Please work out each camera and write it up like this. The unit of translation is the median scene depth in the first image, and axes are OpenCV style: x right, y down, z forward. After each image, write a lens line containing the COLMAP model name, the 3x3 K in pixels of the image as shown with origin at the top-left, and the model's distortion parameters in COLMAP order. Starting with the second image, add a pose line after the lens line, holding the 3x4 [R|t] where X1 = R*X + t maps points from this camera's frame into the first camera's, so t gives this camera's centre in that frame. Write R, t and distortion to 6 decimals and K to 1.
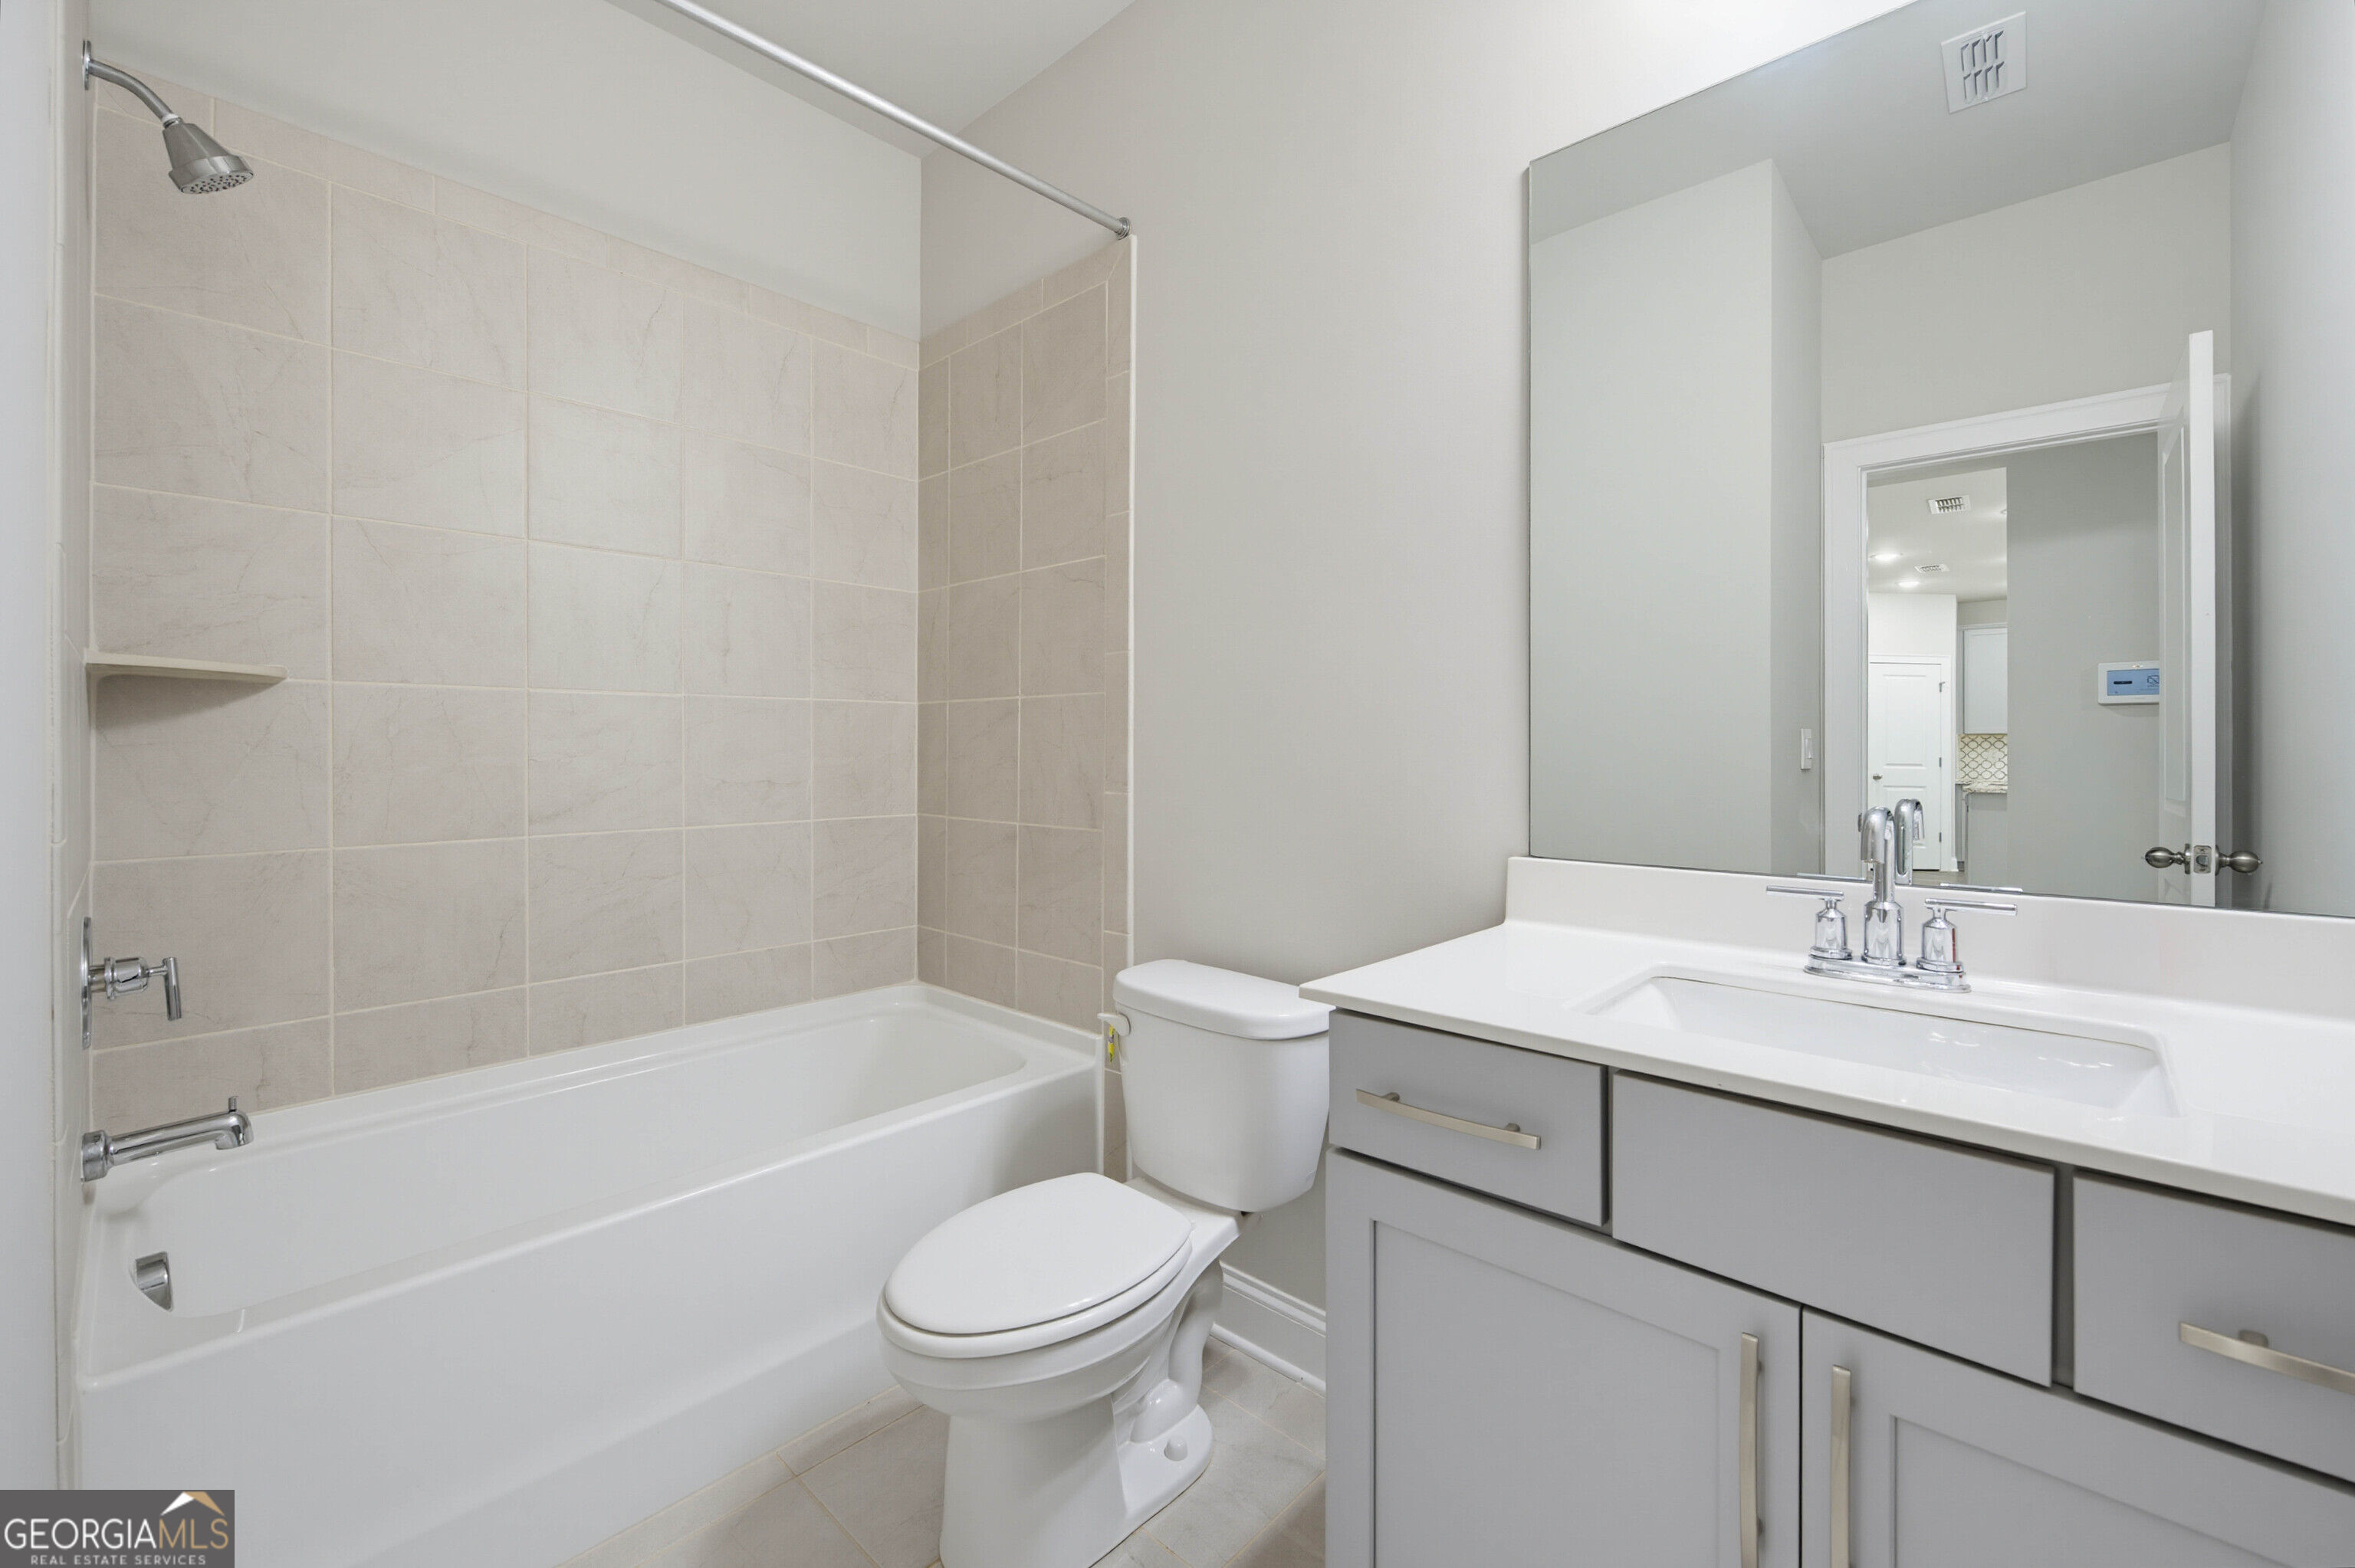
lens RADIAL K [[976.3, 0, 1189.0], [0, 976.3, 758.8], [0, 0, 1]] dist [0.000753, 0.000382]
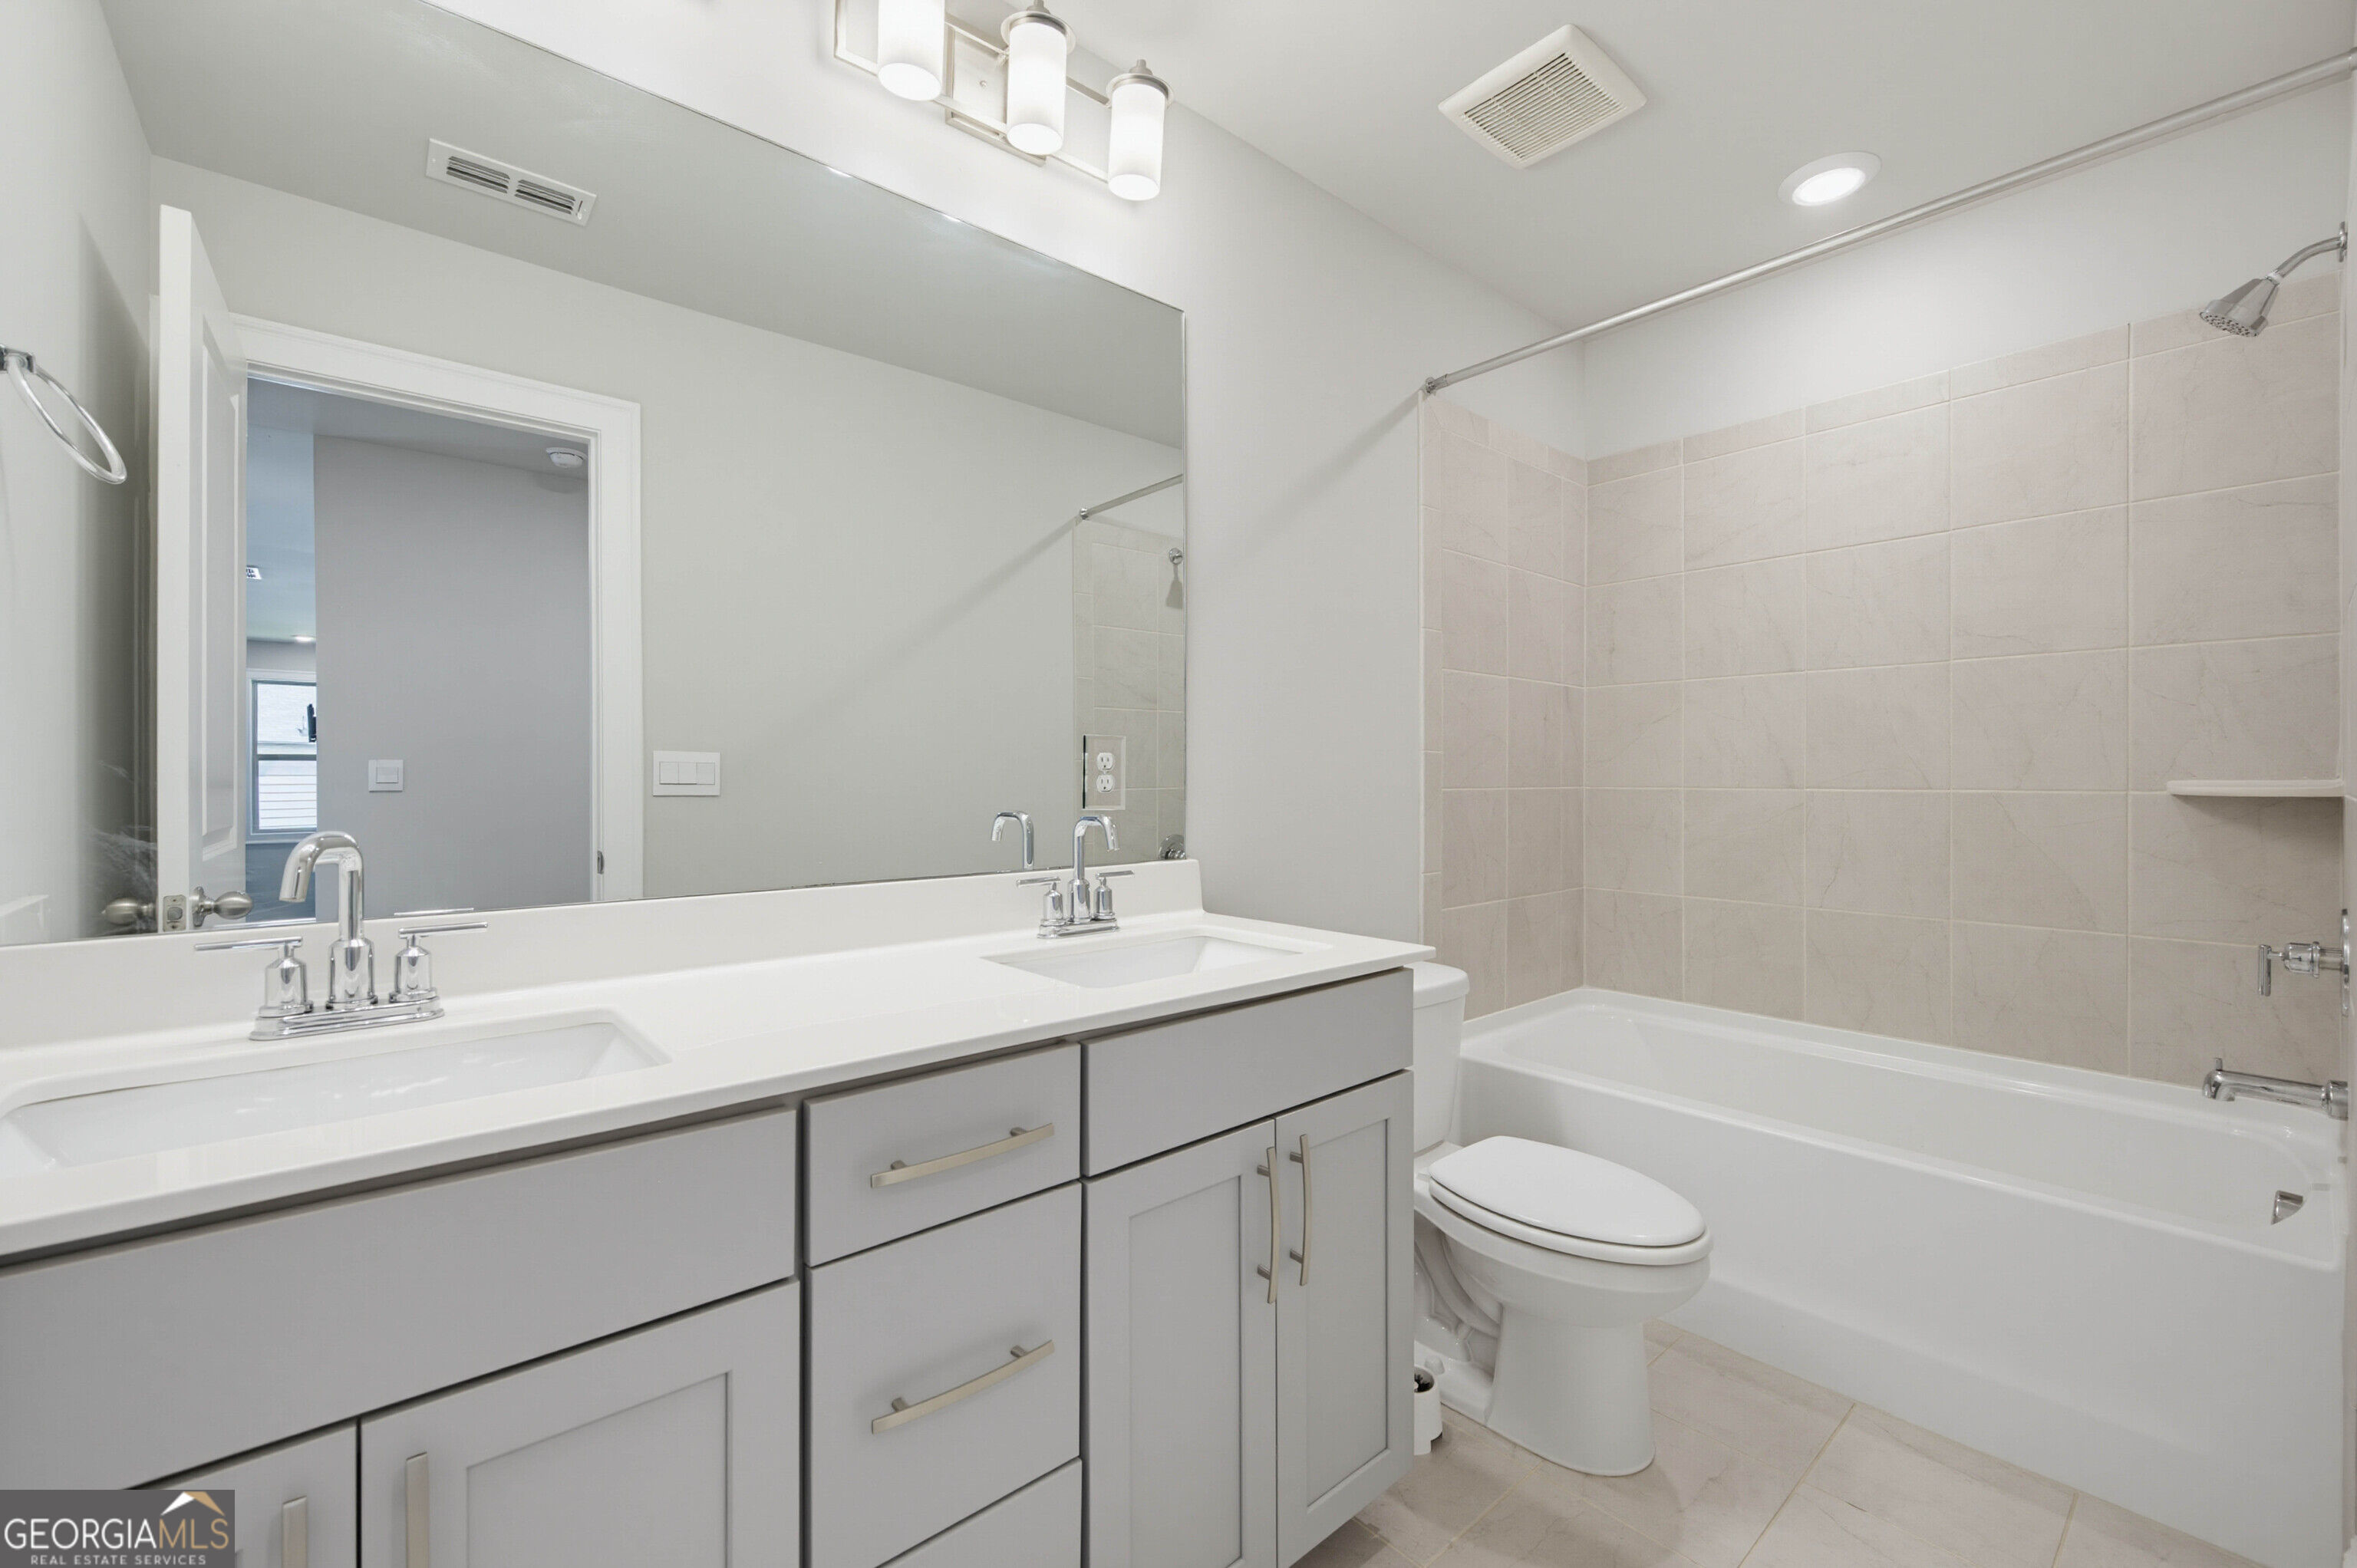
lens RADIAL K [[977.2, 0, 1190.0], [0, 977.2, 758.8], [0, 0, 1]] dist [0.000753, 0.000382]
pose [[0.103851, 0.021016, 0.994371, -0.121117], [0.005400, 0.999750, -0.021694, 0.002520], [-0.994578, 0.007623, 0.103711, 0.134213]]
